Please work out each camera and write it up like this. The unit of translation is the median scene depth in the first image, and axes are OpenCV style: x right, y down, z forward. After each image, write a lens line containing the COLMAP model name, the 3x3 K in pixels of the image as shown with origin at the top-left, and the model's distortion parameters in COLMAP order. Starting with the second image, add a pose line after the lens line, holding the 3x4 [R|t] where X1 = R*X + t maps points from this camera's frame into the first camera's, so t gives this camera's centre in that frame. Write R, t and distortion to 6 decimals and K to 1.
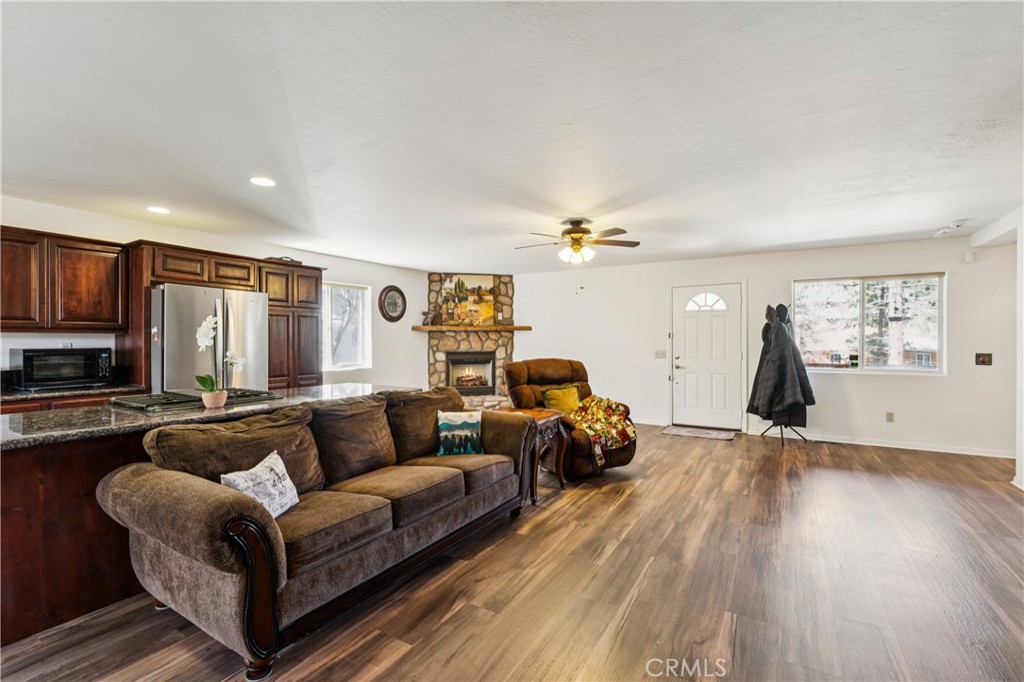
lens RADIAL K [[463.6, 0, 514.6], [0, 463.6, 342.5], [0, 0, 1]] dist [-0.003518, 0.001428]
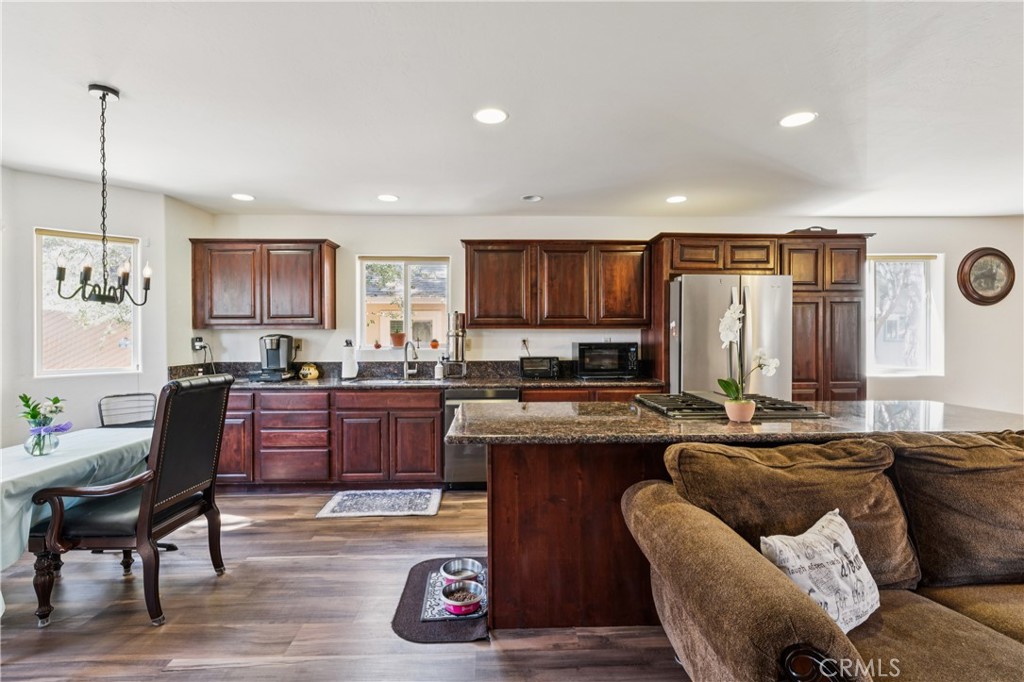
lens RADIAL K [[463.6, 0, 515.5], [0, 463.6, 340.4], [0, 0, 1]] dist [-0.003518, 0.001428]
pose [[0.555994, 0.006234, -0.831163, -0.201971], [-0.001051, 0.999976, 0.006797, 0.000254], [0.831186, -0.002905, 0.555987, 0.244527]]
